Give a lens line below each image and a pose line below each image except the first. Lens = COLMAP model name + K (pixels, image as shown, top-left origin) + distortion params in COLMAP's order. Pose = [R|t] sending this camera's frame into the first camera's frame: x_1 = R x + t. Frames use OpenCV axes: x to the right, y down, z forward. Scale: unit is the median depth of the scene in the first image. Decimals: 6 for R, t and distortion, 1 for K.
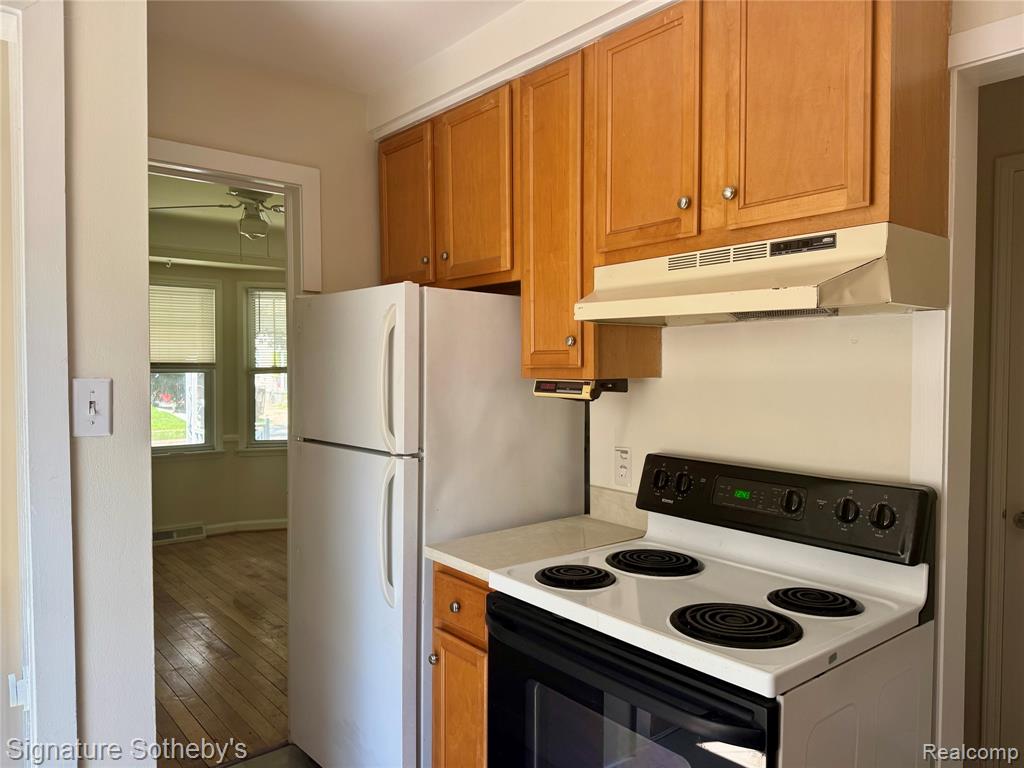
lens RADIAL K [[729.3, 0, 511.7], [0, 729.3, 383.9], [0, 0, 1]] dist [-0.001992, -0.000348]
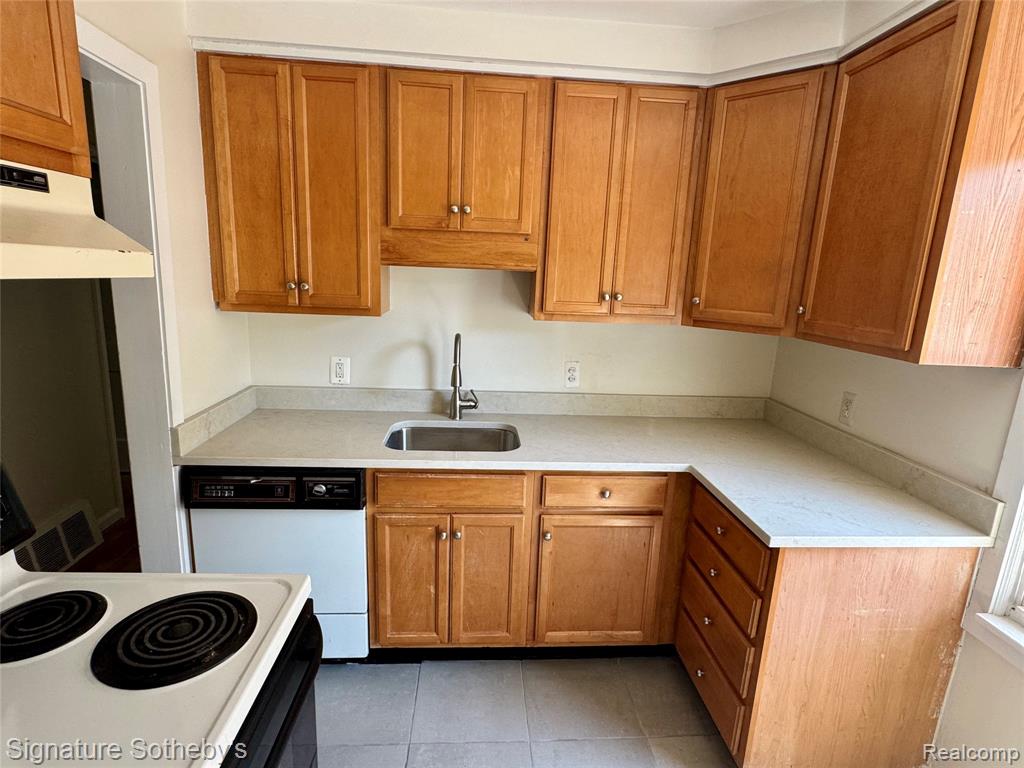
lens RADIAL K [[533.9, 0, 512.9], [0, 533.9, 384.8], [0, 0, 1]] dist [0.000579, 0.000029]
pose [[-0.812020, -0.164500, 0.559967, -0.341472], [-0.032518, 0.970718, 0.238010, -0.137277], [-0.582722, 0.175060, -0.793592, 1.205267]]
